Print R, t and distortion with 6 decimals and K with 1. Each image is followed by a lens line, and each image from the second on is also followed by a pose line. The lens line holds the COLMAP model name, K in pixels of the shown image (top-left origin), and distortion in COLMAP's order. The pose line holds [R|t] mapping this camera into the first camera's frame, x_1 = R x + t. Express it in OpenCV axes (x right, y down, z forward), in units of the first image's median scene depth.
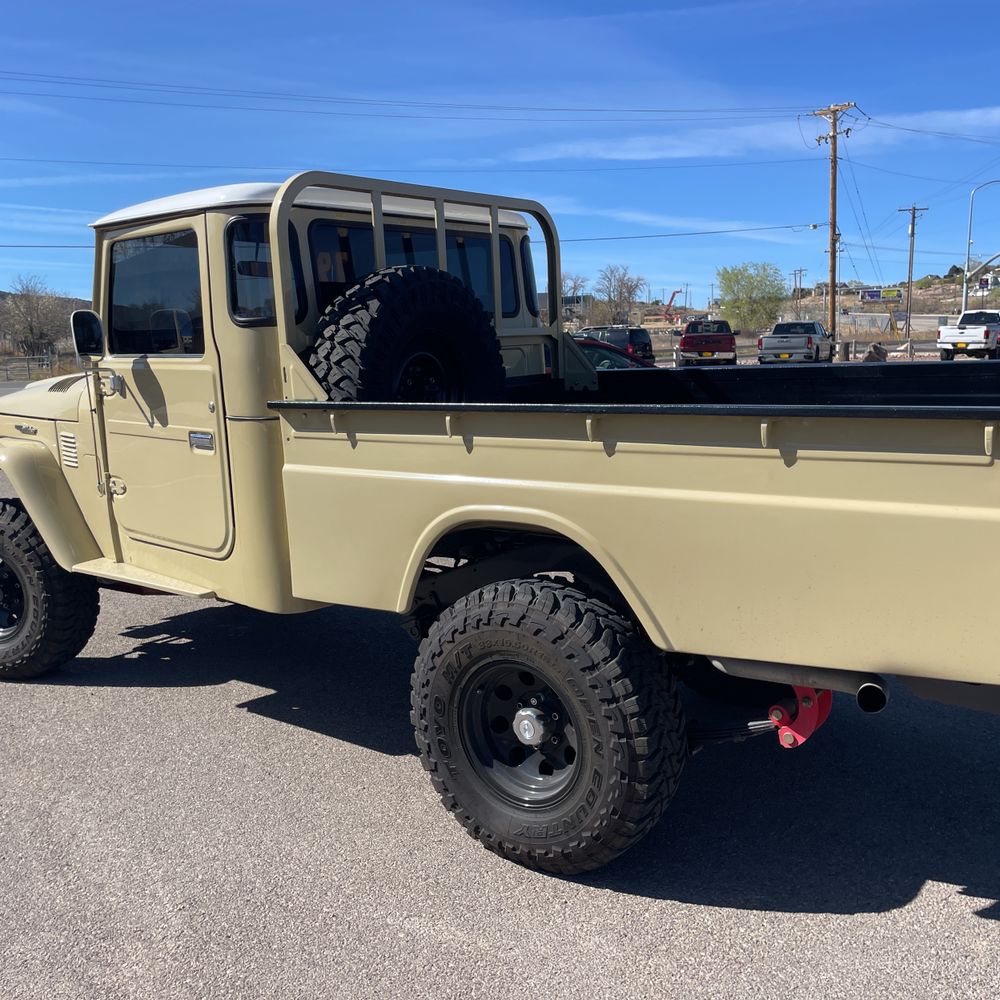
lens RADIAL K [[1013.7, 0, 506.9], [0, 1013.7, 509.5], [0, 0, 1]] dist [0.042991, 0.000000]
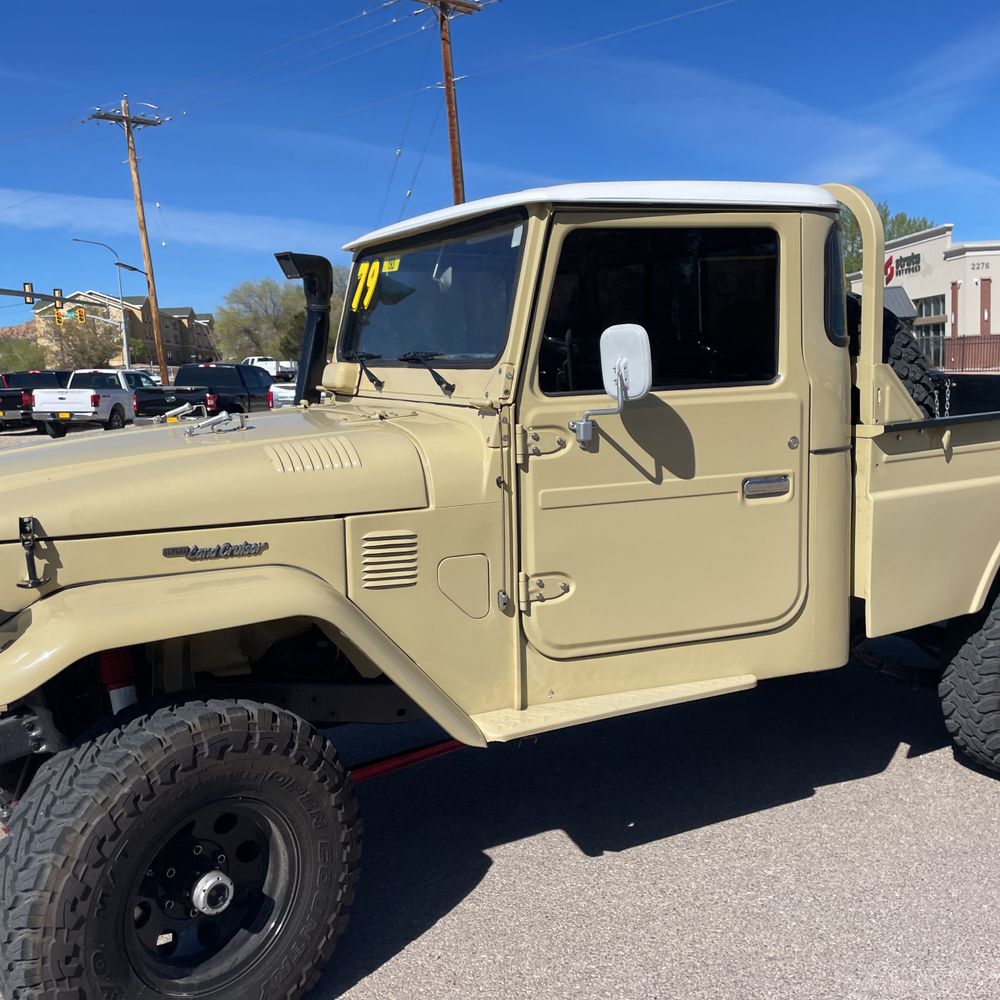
lens RADIAL K [[1013.7, 0, 488.1], [0, 1013.7, 494.5], [0, 0, 1]] dist [0.042991, 0.000000]
pose [[0.452965, -0.111496, 0.884529, -1.058845], [0.178643, 0.983378, 0.032473, -0.120516], [-0.873447, 0.143306, 0.465353, 0.773526]]
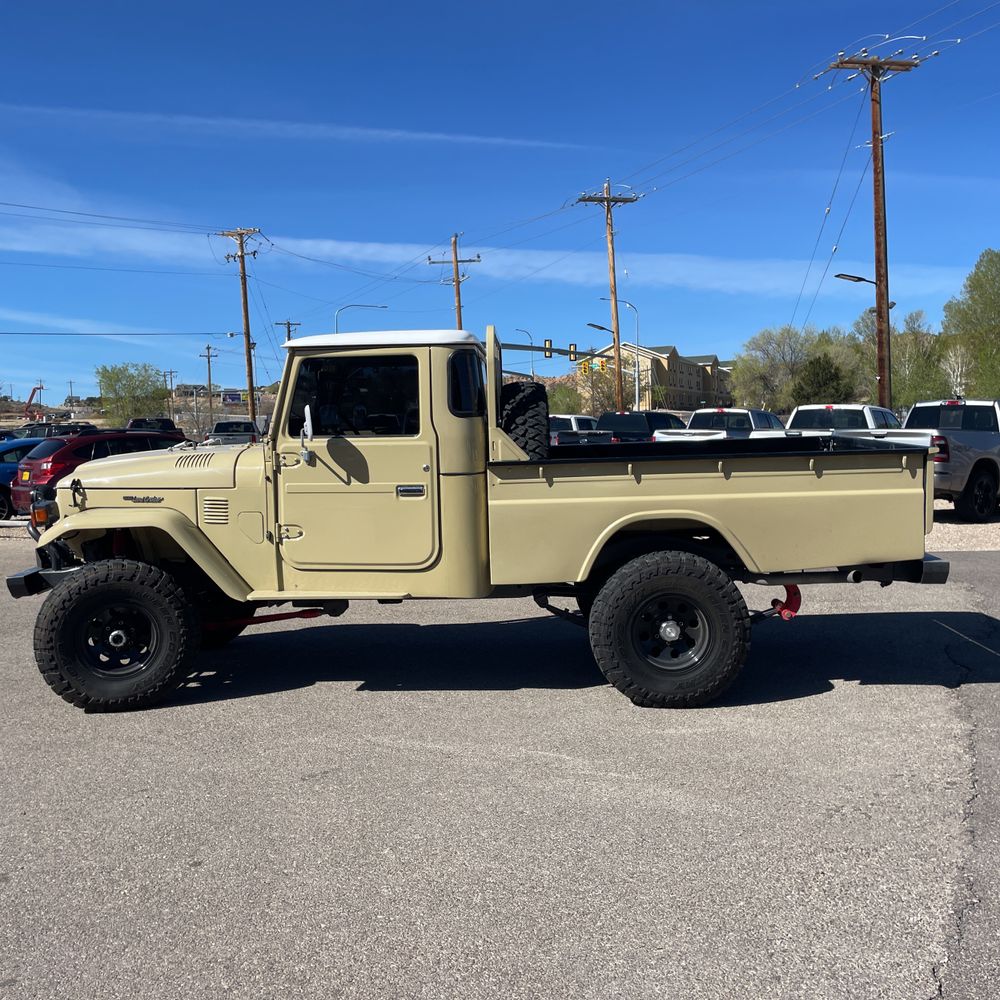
lens RADIAL K [[1013.7, 0, 487.5], [0, 1013.7, 489.1], [0, 0, 1]] dist [0.042991, 0.000000]
pose [[0.831243, -0.030439, 0.555076, -0.985419], [0.094488, 0.991707, -0.087116, 0.067776], [-0.547821, 0.124863, 0.827225, -0.291545]]
